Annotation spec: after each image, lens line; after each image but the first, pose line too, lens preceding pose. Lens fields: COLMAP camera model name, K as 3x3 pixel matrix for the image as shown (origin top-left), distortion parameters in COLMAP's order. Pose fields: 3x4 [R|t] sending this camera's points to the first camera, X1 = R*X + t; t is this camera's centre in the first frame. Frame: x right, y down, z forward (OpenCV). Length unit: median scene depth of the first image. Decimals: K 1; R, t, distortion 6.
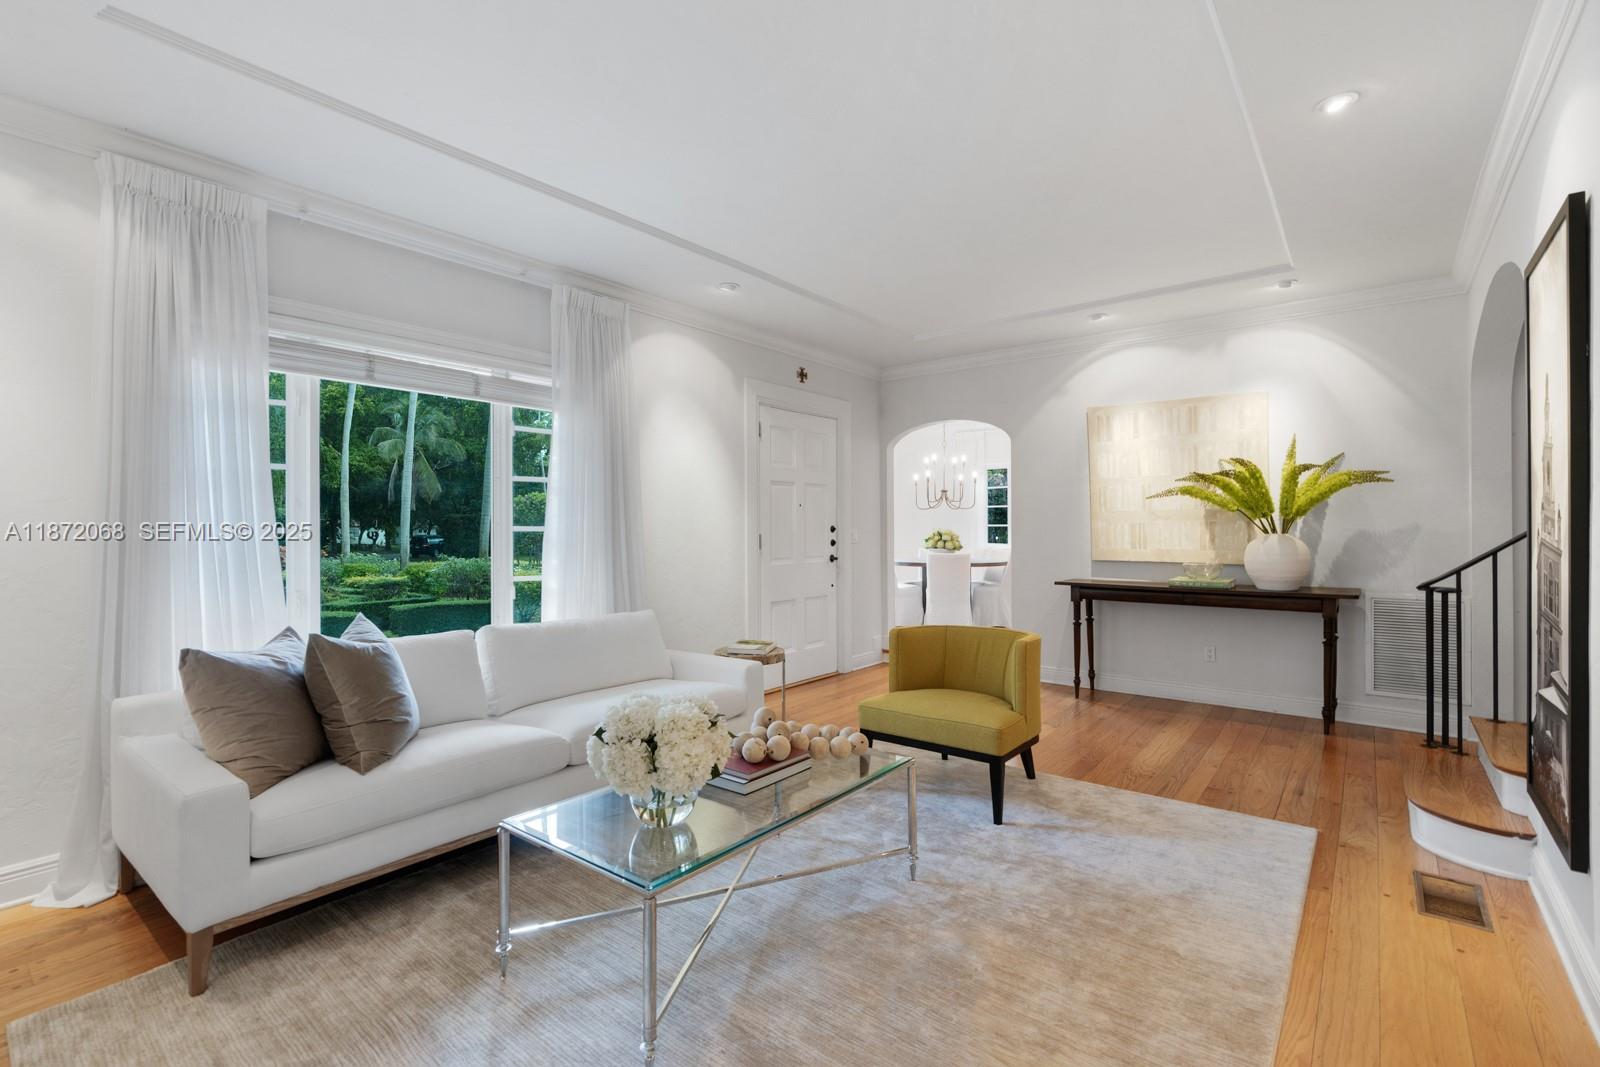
lens RADIAL K [[727.6, 0, 793.0], [0, 727.6, 527.0], [0, 0, 1]] dist [-0.000242, 0.000068]
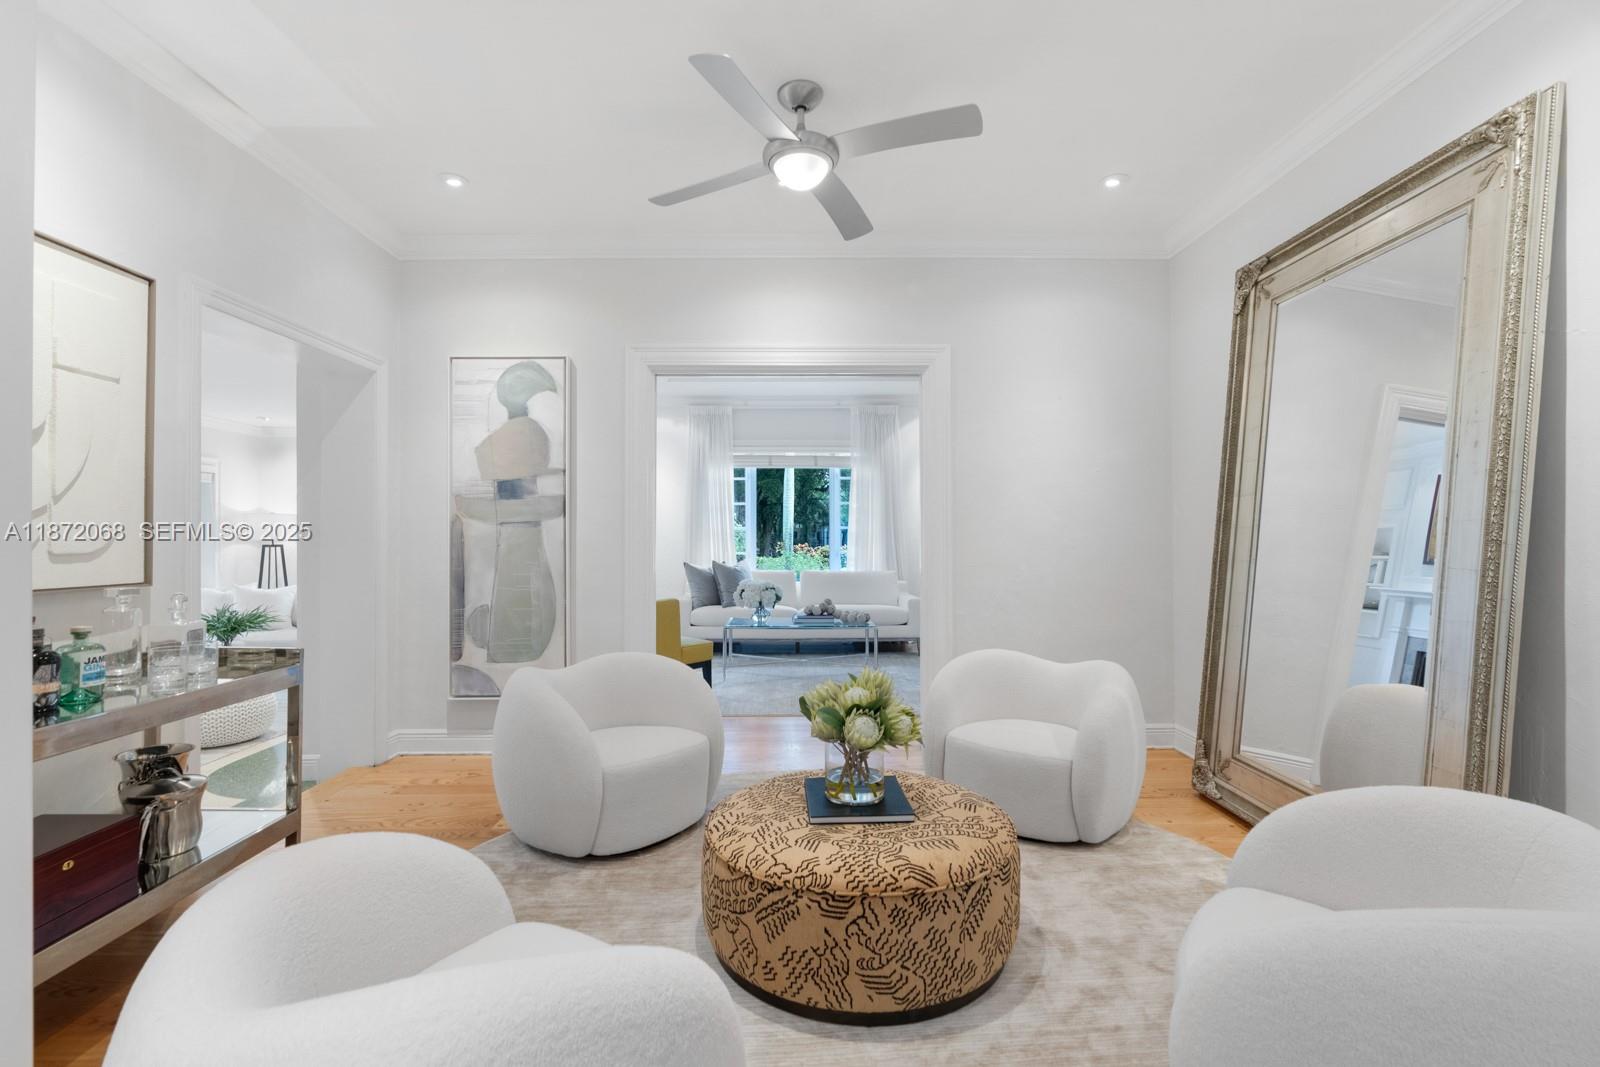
lens RADIAL K [[719.5, 0, 798.4], [0, 719.5, 537.7], [0, 0, 1]] dist [-0.019327, -0.000123]
pose [[0.632296, -0.000917, -0.774726, 1.127959], [0.000438, 1.000000, -0.000827, 0.032619], [0.774726, 0.000184, 0.632297, -0.372846]]
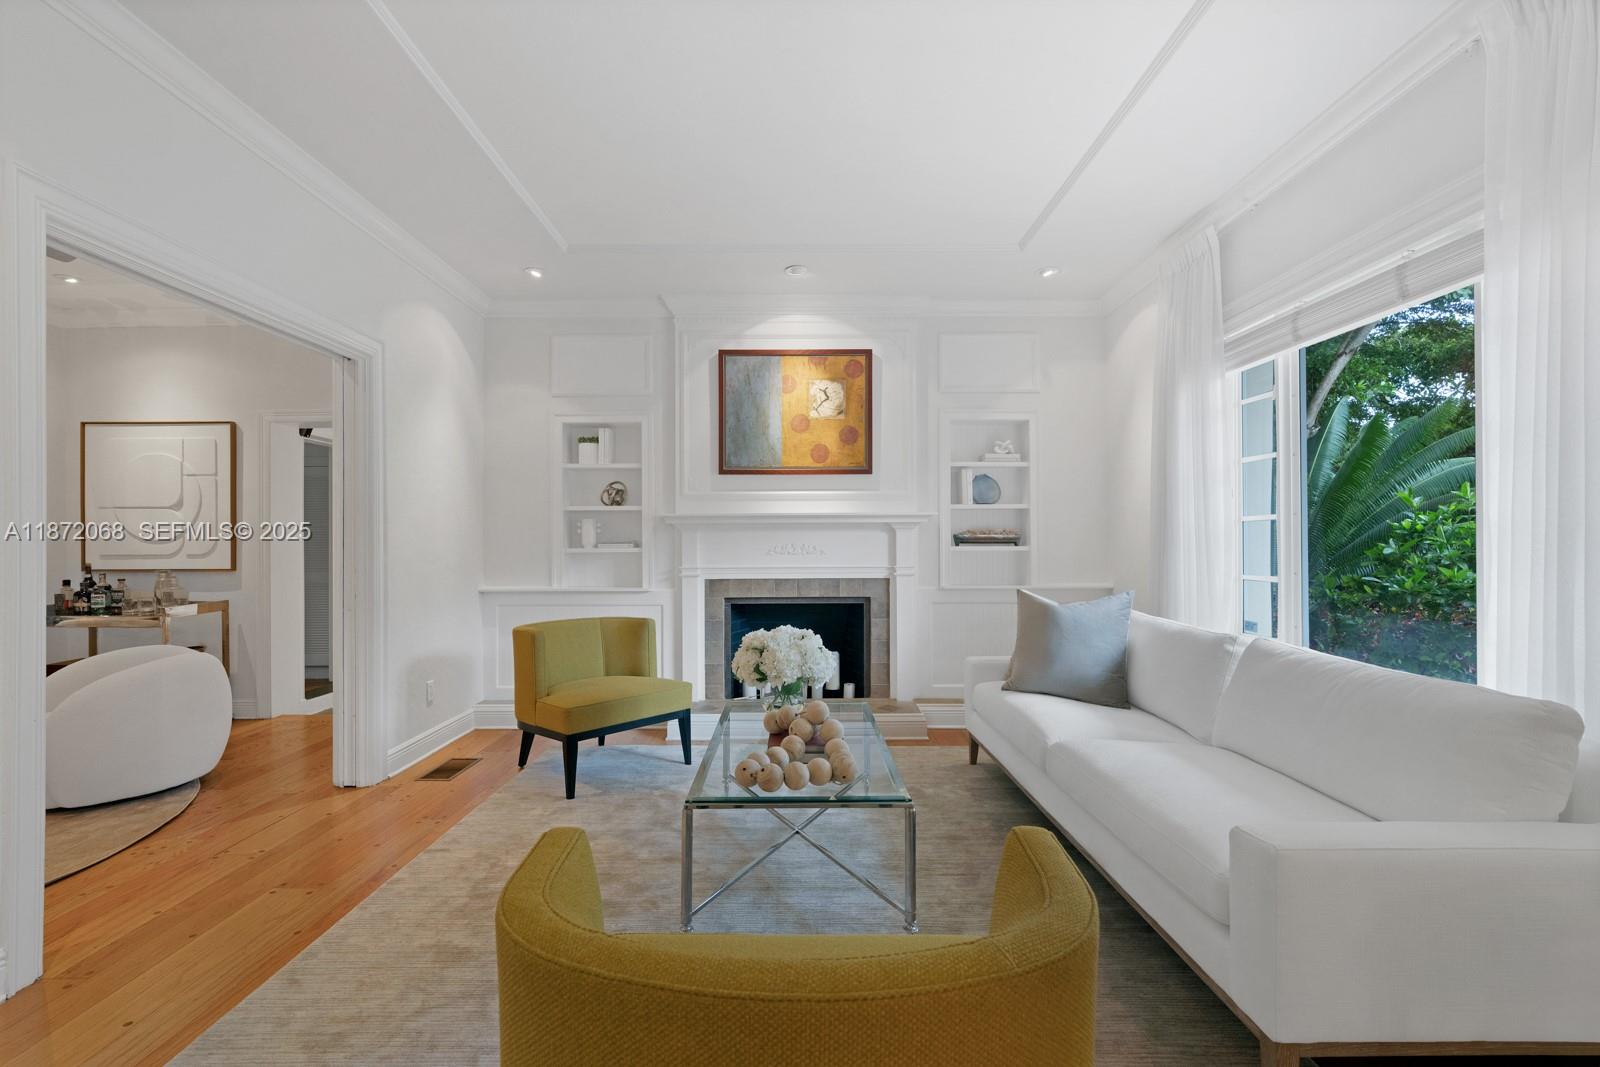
lens RADIAL K [[719.5, 0, 798.4], [0, 719.5, 537.7], [0, 0, 1]] dist [-0.019327, -0.000123]
pose [[-0.781719, 0.002943, -0.623624, 0.347348], [0.005198, 0.999985, -0.001798, 0.025637], [0.623610, -0.004647, -0.781722, 1.094610]]
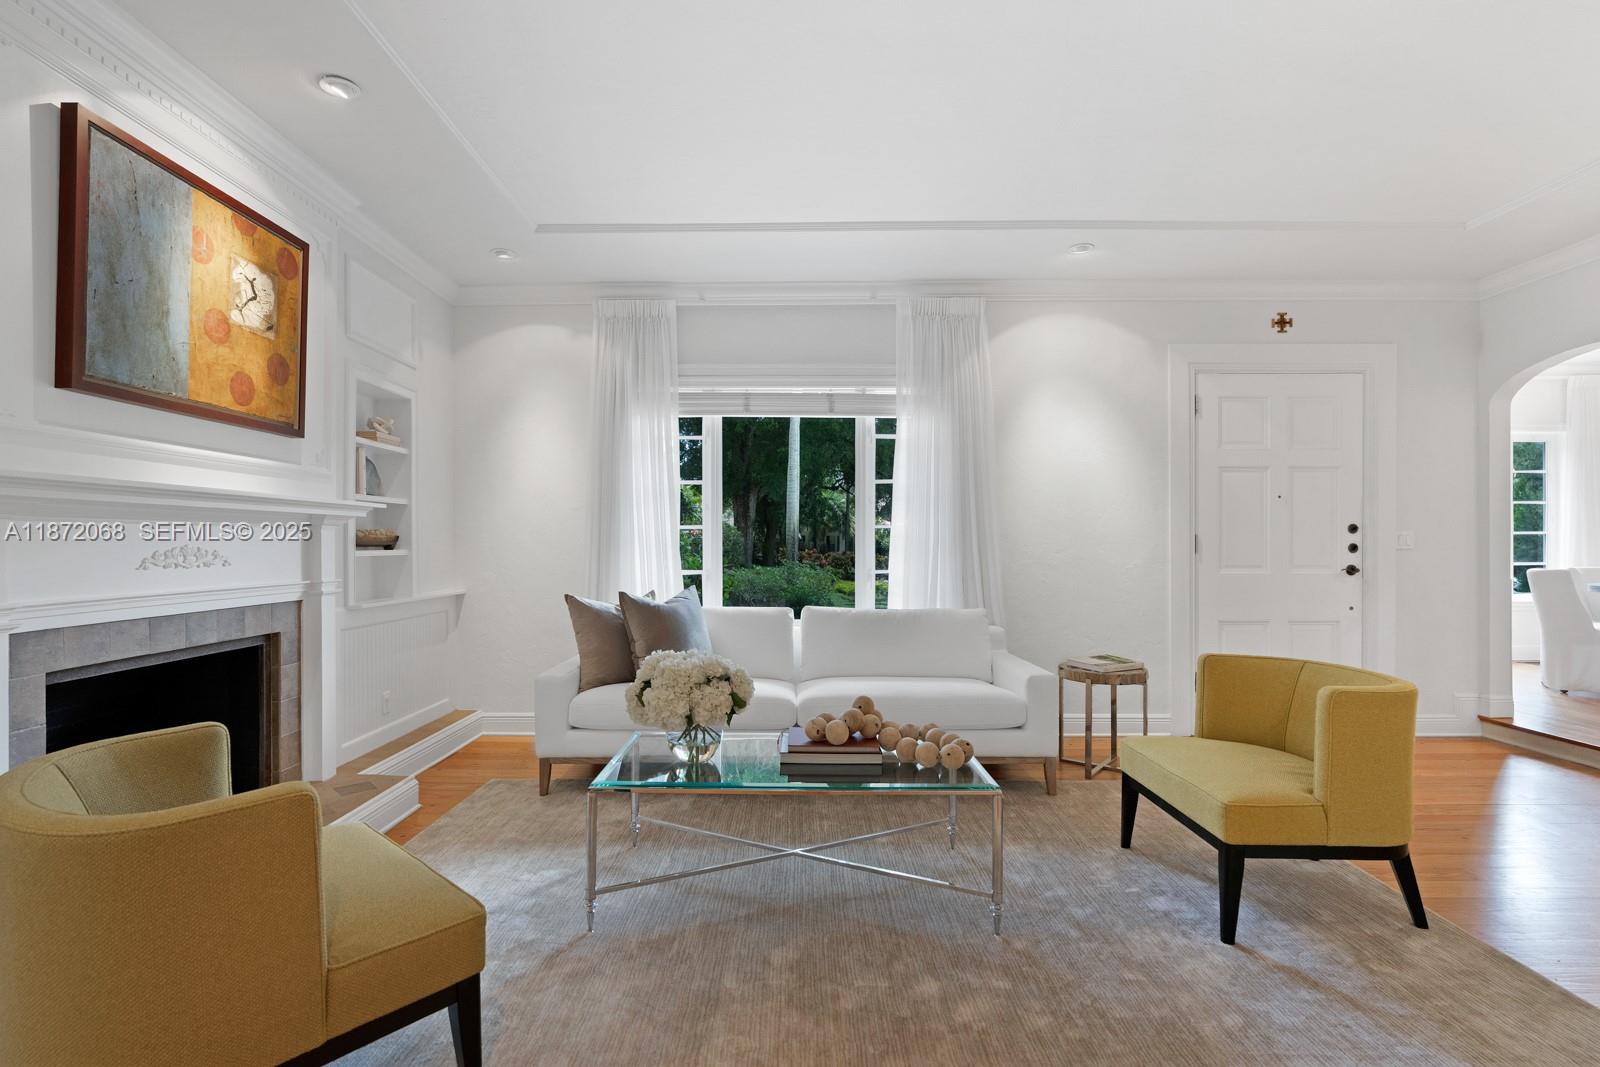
lens RADIAL K [[743.5, 0, 799.3], [0, 743.5, 541.4], [0, 0, 1]] dist [-0.000689, 0.000398]
pose [[0.624396, 0.000130, -0.781108, 0.447824], [-0.002329, 0.999996, -0.001695, 0.028032], [0.781105, 0.002878, 0.624394, 0.198323]]
